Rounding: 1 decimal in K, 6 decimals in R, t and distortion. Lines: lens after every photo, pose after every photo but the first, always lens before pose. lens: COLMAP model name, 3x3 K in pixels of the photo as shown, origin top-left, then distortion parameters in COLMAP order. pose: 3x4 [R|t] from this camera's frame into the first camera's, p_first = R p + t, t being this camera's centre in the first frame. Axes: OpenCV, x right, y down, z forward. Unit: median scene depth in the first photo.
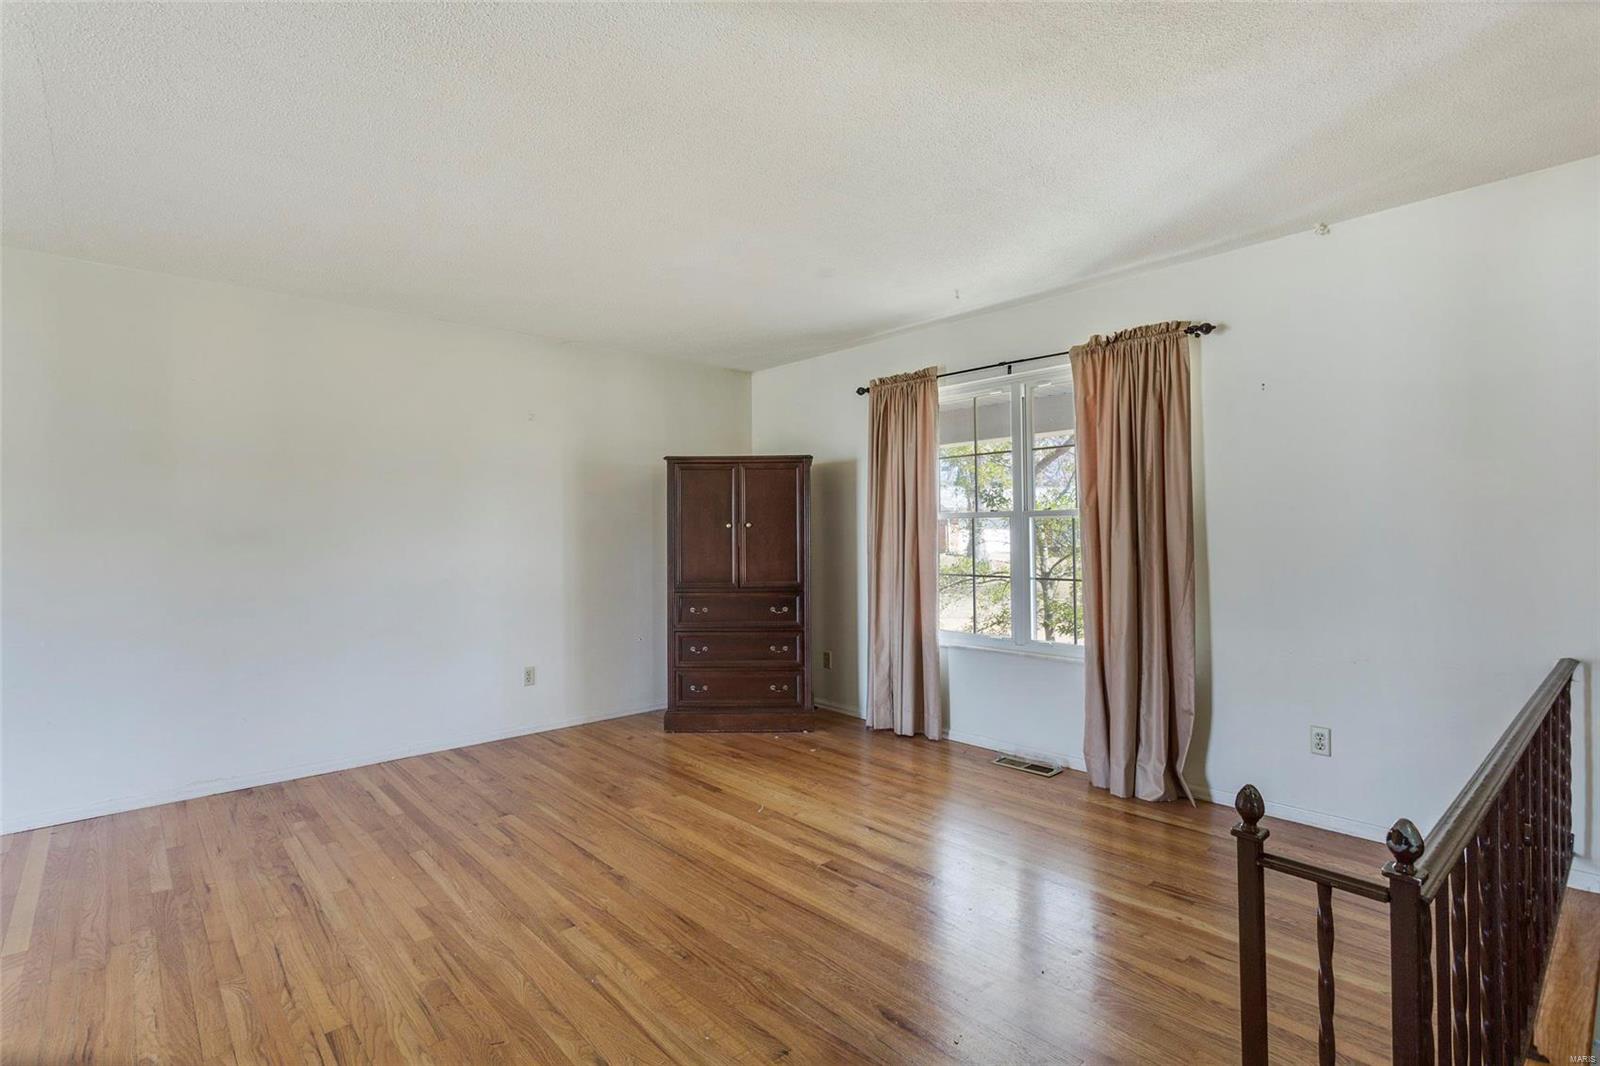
lens RADIAL K [[762.3, 0, 800.0], [0, 762.3, 533.0], [0, 0, 1]] dist [0.001989, 0.000323]
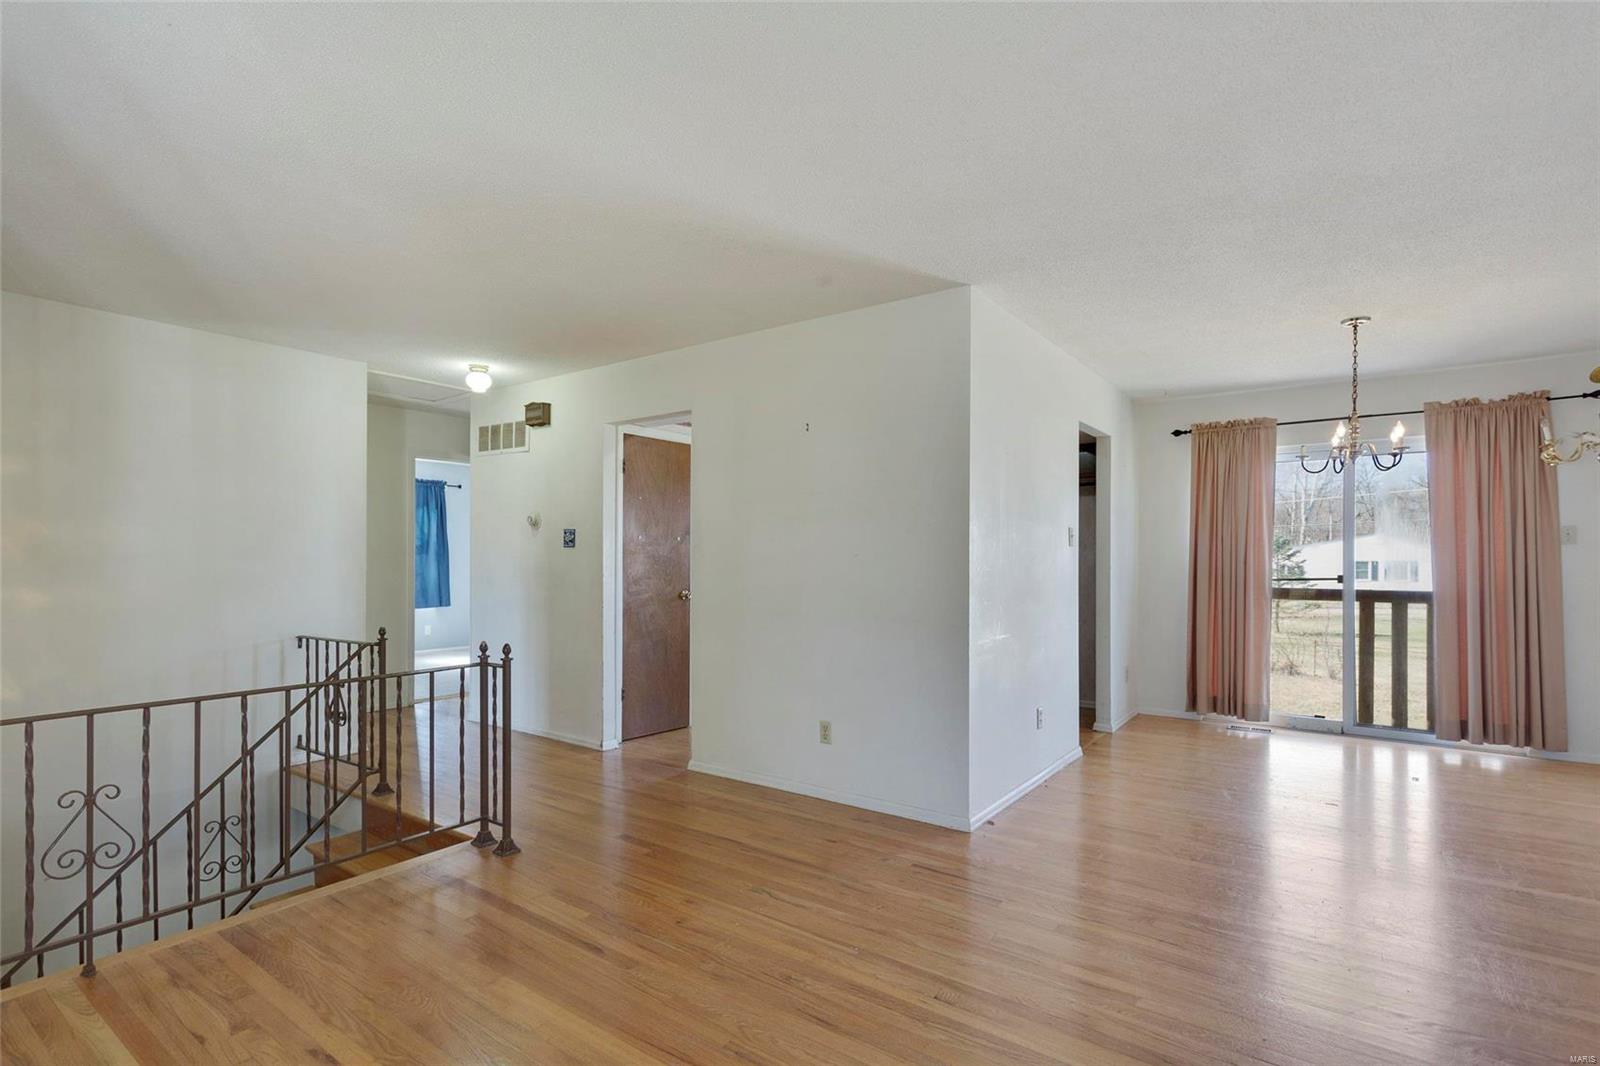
lens RADIAL K [[760.6, 0, 794.3], [0, 760.6, 557.8], [0, 0, 1]] dist [0.002803, 0.000296]
pose [[-0.979311, 0.009194, -0.202153, 0.027198], [0.007471, 0.999929, 0.009284, -0.004628], [0.202224, 0.007581, -0.979310, 1.325207]]
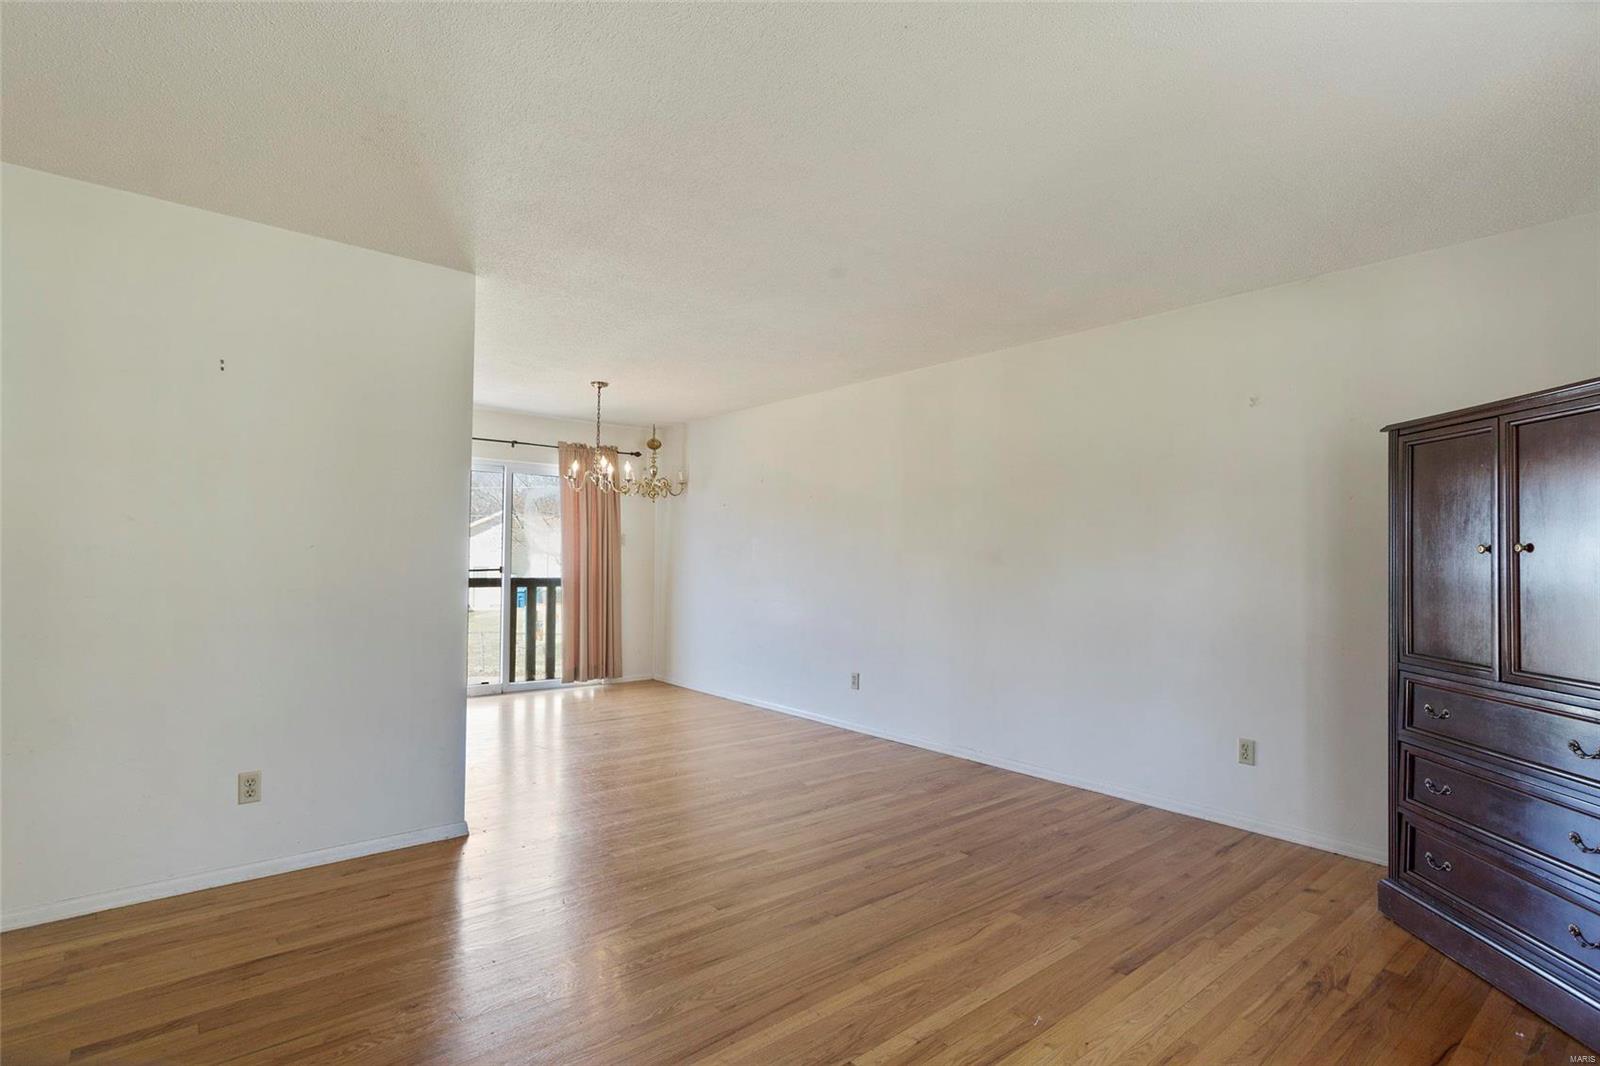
lens RADIAL K [[781.3, 0, 794.7], [0, 781.3, 552.2], [0, 0, 1]] dist [0.000280, -0.000909]
pose [[-0.037258, 0.002380, -0.999303, 0.594088], [-0.017119, 0.999849, 0.003019, -0.001725], [0.999159, 0.017220, -0.037211, 0.830234]]
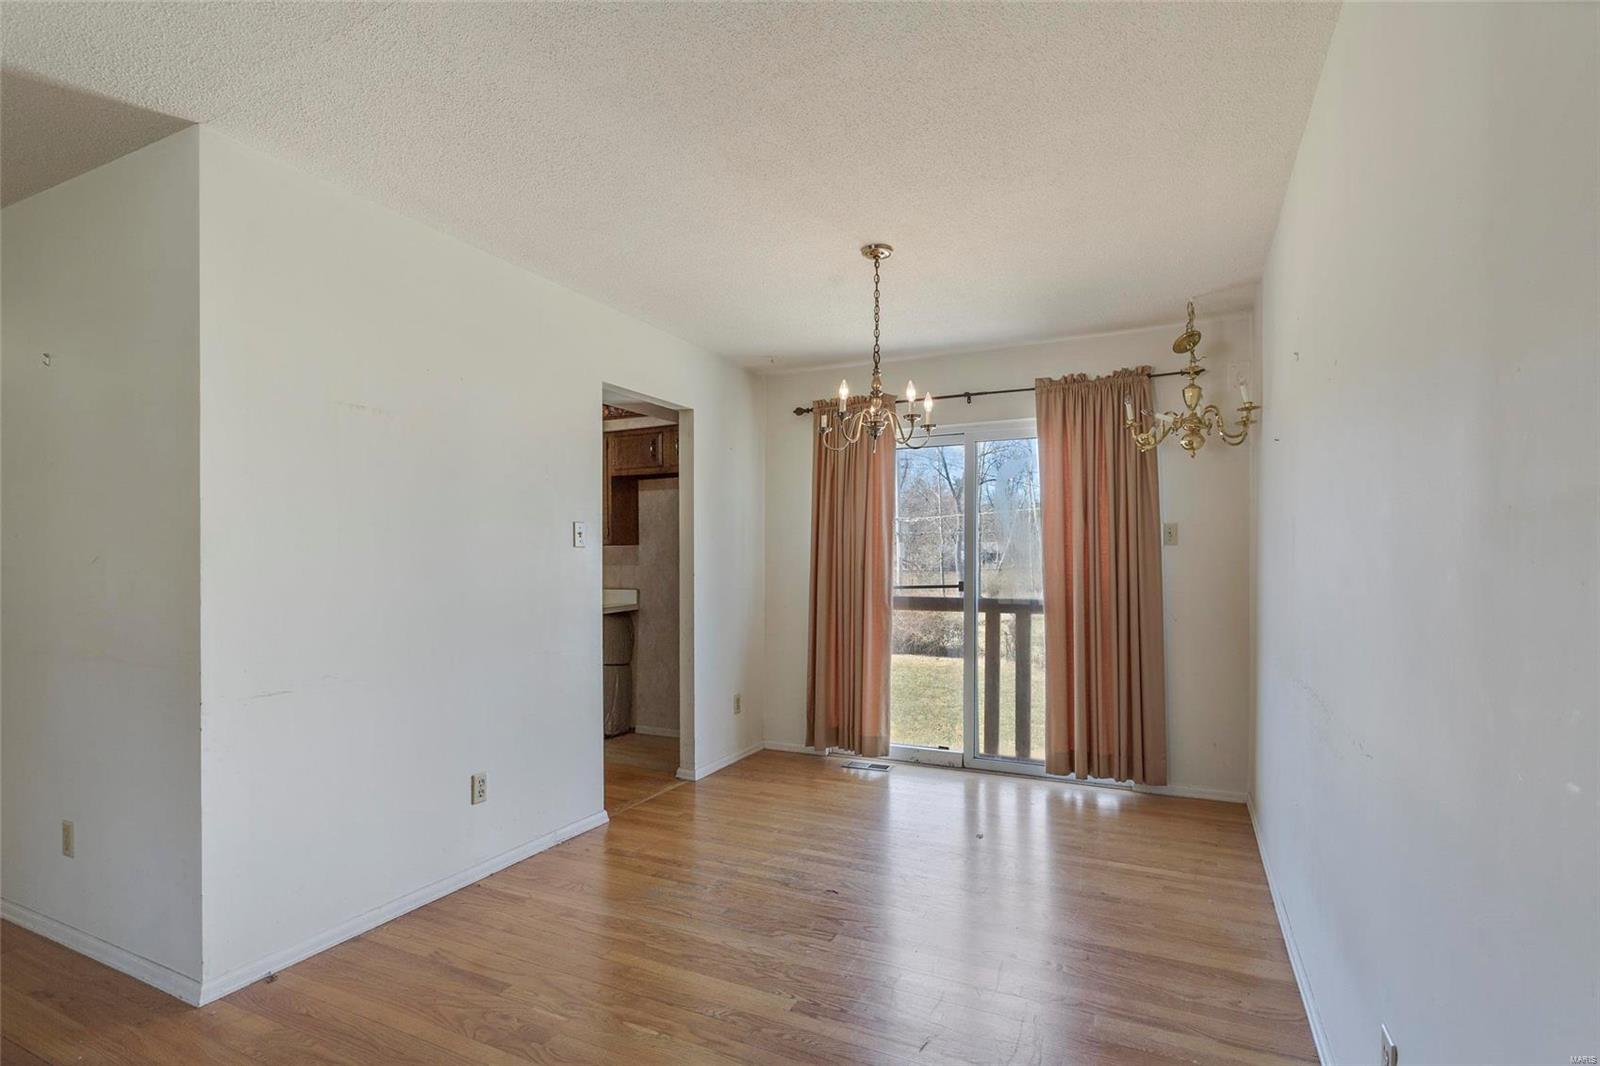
lens RADIAL K [[772.8, 0, 803.7], [0, 772.8, 564.3], [0, 0, 1]] dist [0.000818, -0.000139]
pose [[-0.926341, 0.011616, -0.376508, -0.643723], [0.007379, 0.999892, 0.012694, 0.005194], [0.376615, 0.008980, -0.926326, 1.160138]]
